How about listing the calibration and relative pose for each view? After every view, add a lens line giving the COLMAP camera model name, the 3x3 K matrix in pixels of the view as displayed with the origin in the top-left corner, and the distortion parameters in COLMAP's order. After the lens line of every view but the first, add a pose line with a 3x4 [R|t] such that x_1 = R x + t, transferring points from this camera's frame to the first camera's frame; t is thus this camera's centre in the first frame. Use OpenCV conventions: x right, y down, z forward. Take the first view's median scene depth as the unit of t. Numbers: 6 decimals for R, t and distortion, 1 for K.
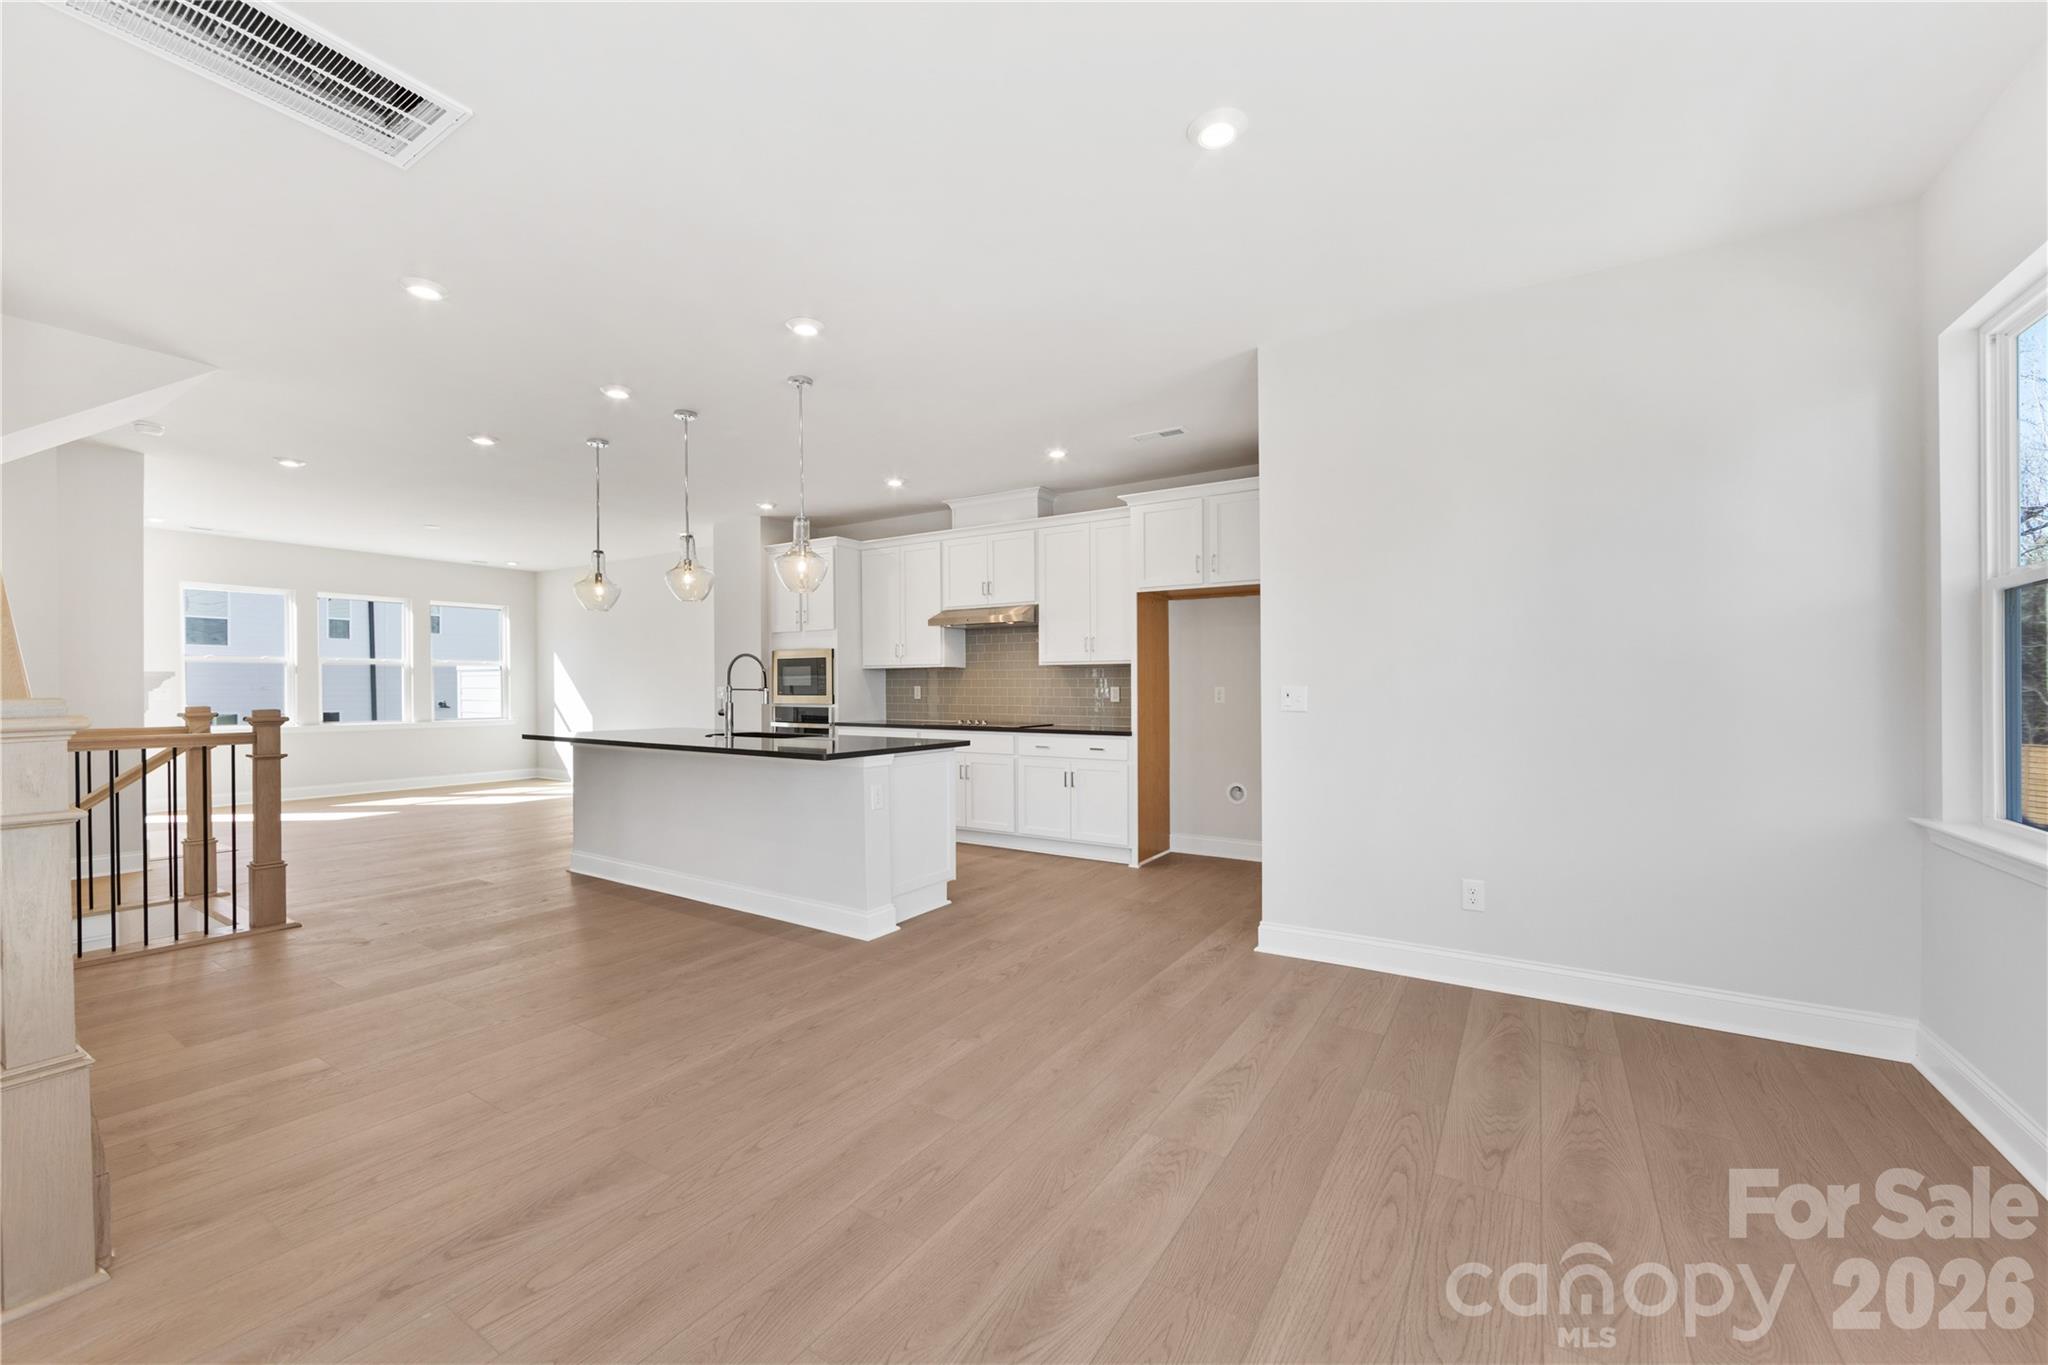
lens RADIAL K [[801.0, 0, 1026.4], [0, 801.0, 694.6], [0, 0, 1]] dist [-0.002070, -0.000493]
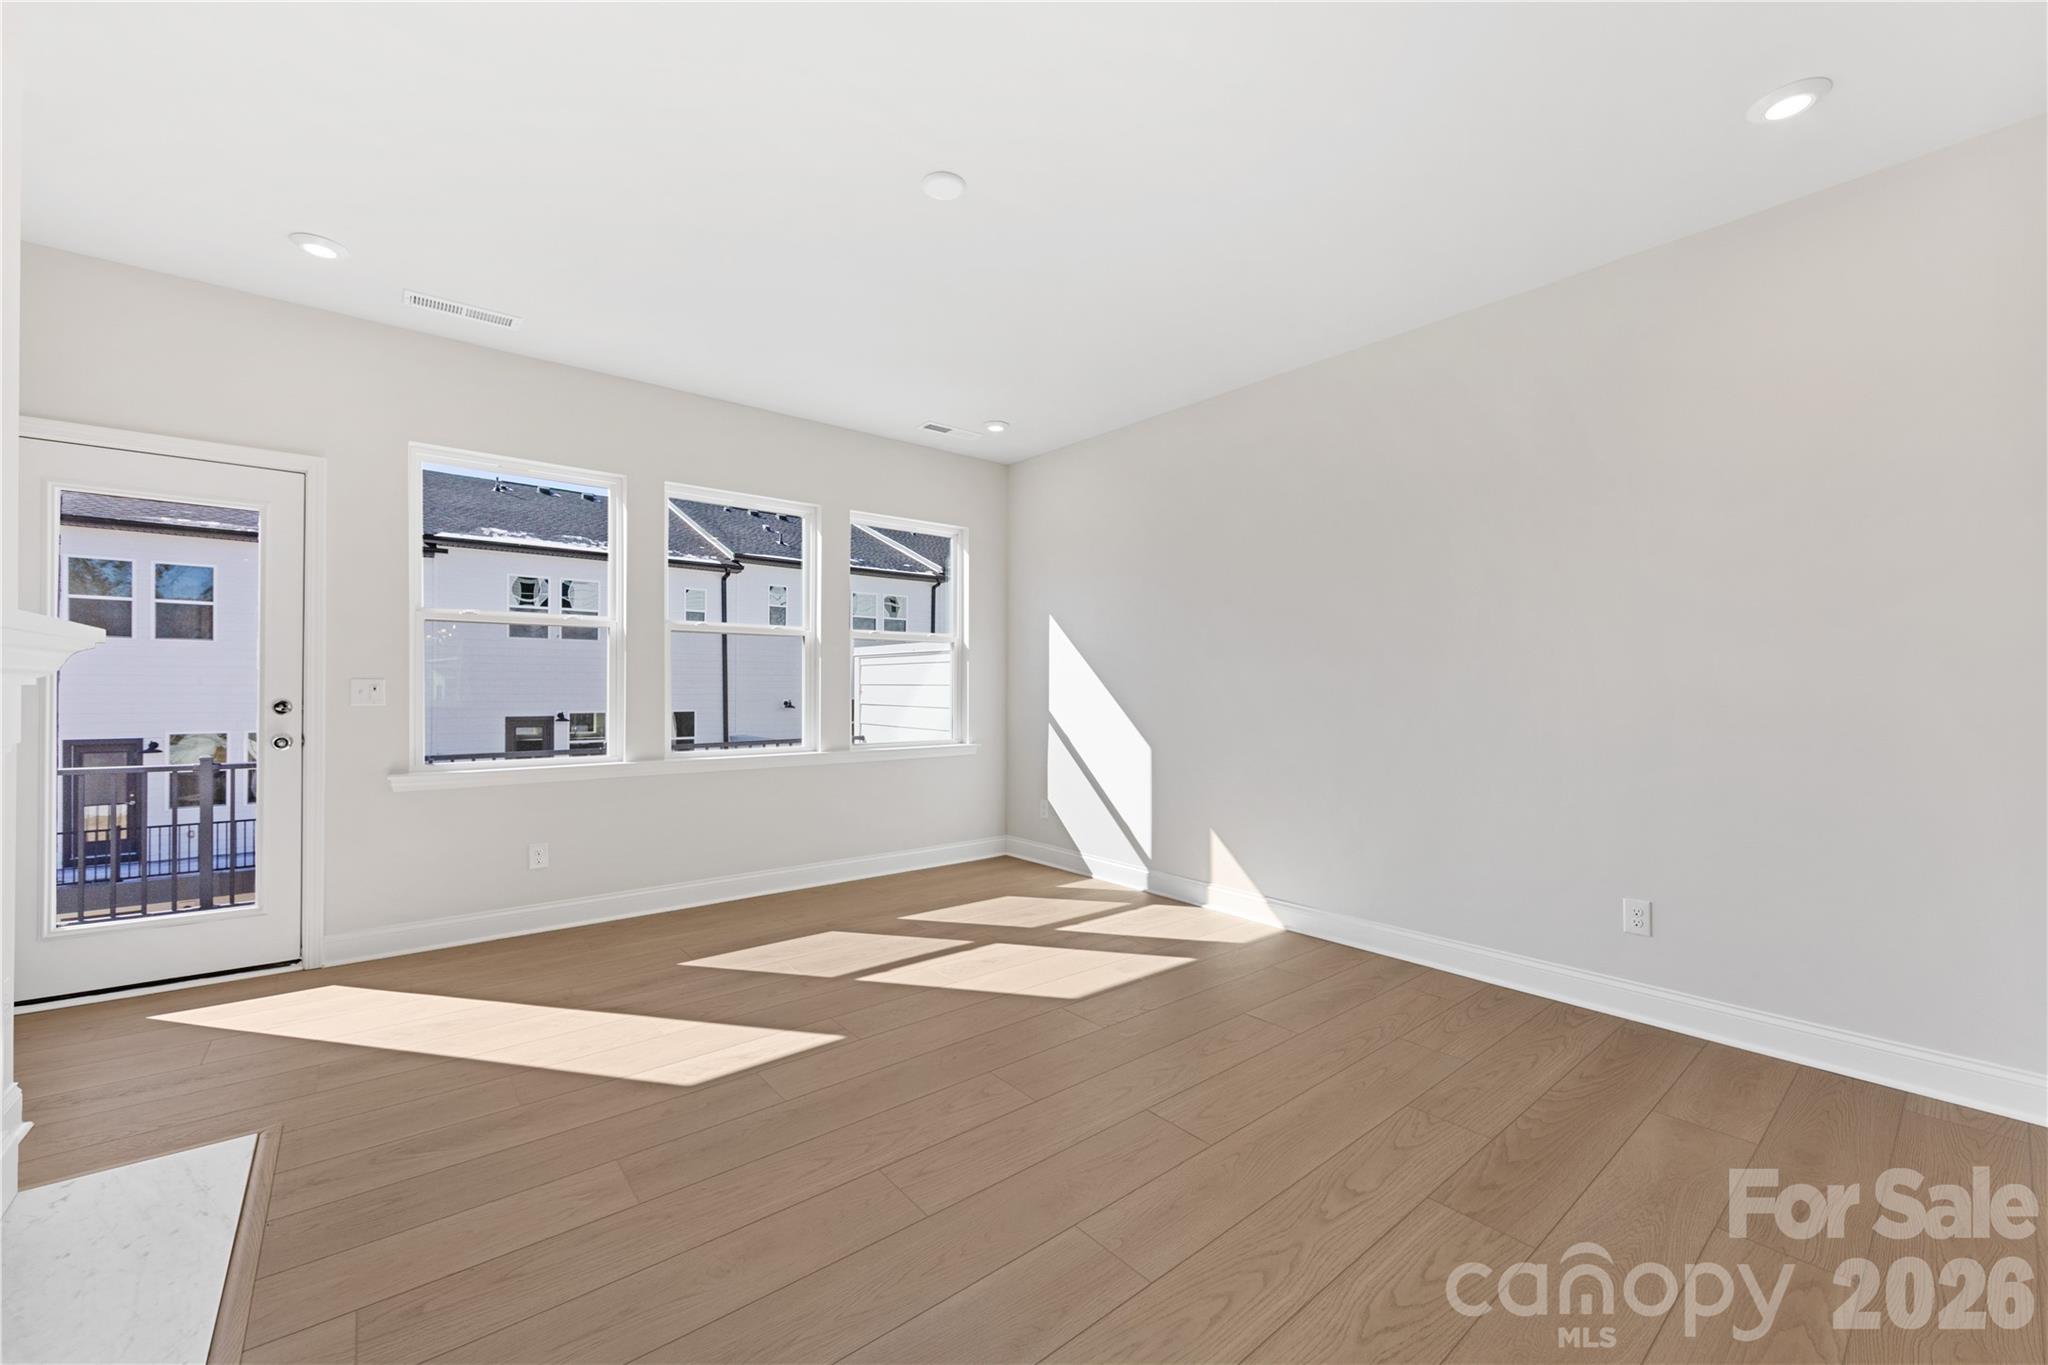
lens RADIAL K [[801.0, 0, 1018.7], [0, 801.0, 685.9], [0, 0, 1]] dist [-0.002070, -0.000493]
pose [[0.948657, 0.001164, -0.316304, -0.722643], [-0.004382, 0.999946, -0.009465, -0.004359], [0.316275, 0.010365, 0.948611, 0.825563]]
